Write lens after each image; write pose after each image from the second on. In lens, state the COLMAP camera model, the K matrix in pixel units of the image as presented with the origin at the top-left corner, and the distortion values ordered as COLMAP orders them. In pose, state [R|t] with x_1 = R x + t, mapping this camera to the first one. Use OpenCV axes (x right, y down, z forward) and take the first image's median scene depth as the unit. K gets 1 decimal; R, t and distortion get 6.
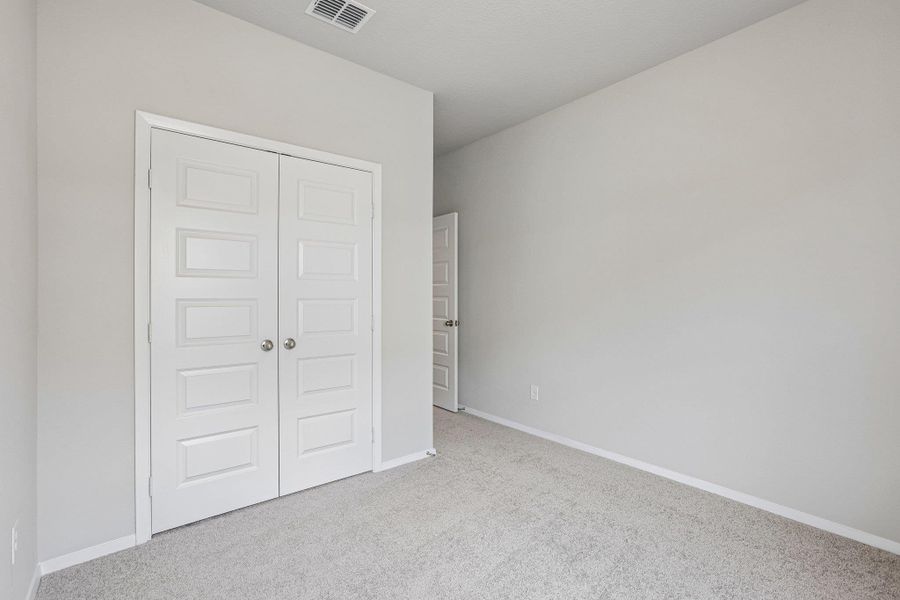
lens RADIAL K [[487.2, 0, 451.3], [0, 487.2, 294.4], [0, 0, 1]] dist [-0.012112, 0.001690]
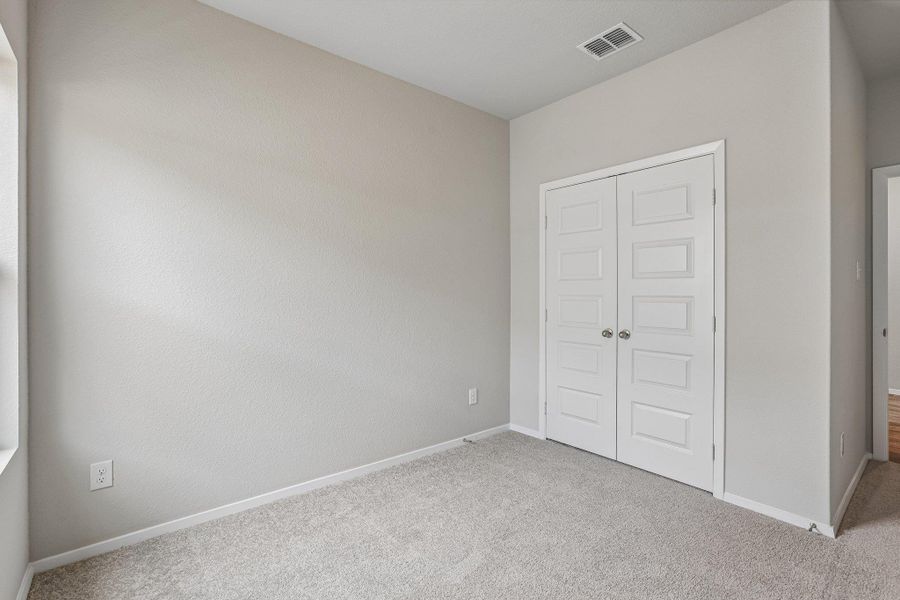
lens RADIAL K [[411.4, 0, 451.6], [0, 411.4, 292.7], [0, 0, 1]] dist [-0.033290, 0.016984]
pose [[-0.073136, -0.002124, -0.997320, 0.681736], [-0.000565, 0.999998, -0.002089, 0.003226], [0.997322, 0.000411, -0.073137, 0.661343]]
